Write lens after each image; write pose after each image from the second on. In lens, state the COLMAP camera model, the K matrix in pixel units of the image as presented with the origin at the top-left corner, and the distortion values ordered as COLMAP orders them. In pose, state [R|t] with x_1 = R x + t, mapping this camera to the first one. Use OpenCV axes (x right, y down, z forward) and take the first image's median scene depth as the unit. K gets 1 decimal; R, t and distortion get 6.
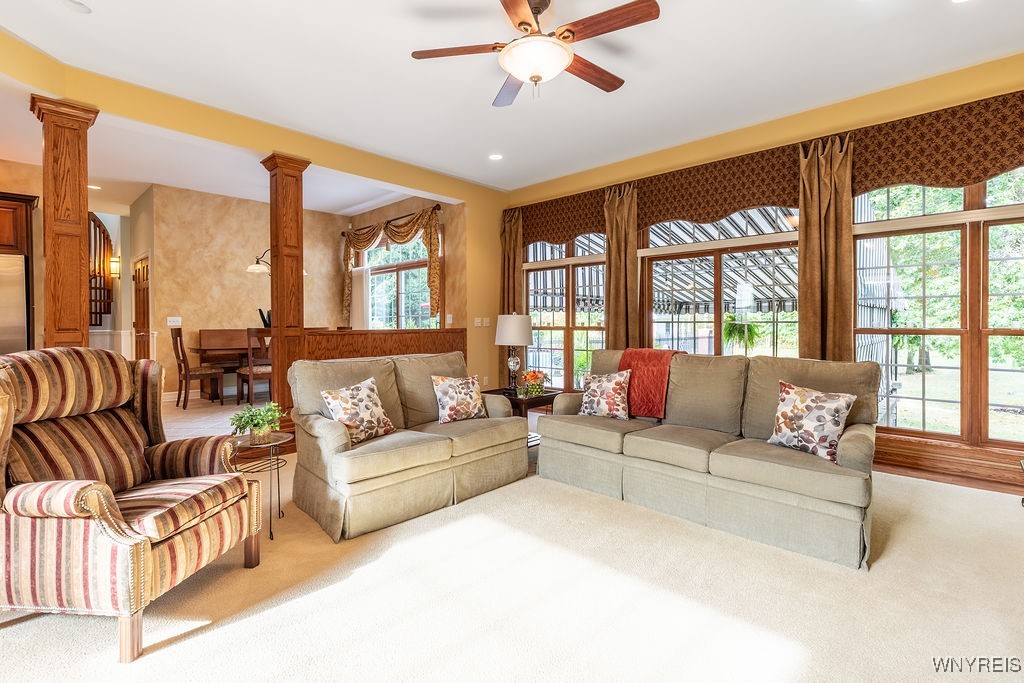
lens RADIAL K [[481.9, 0, 508.4], [0, 481.9, 325.1], [0, 0, 1]] dist [0.000666, 0.000006]
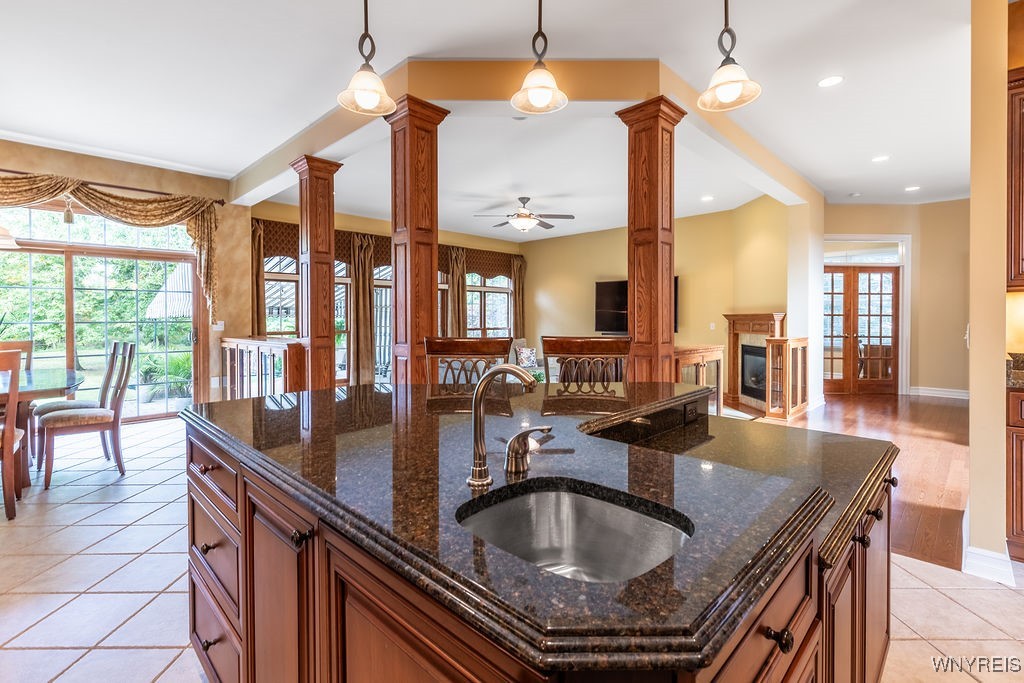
lens RADIAL K [[468.5, 0, 516.2], [0, 468.5, 336.6], [0, 0, 1]] dist [0.013890, -0.000268]
pose [[0.013825, -0.032971, 0.999361, -0.995910], [0.009382, 0.999416, 0.032843, -0.016658], [-0.999860, 0.008922, 0.014127, 0.425519]]
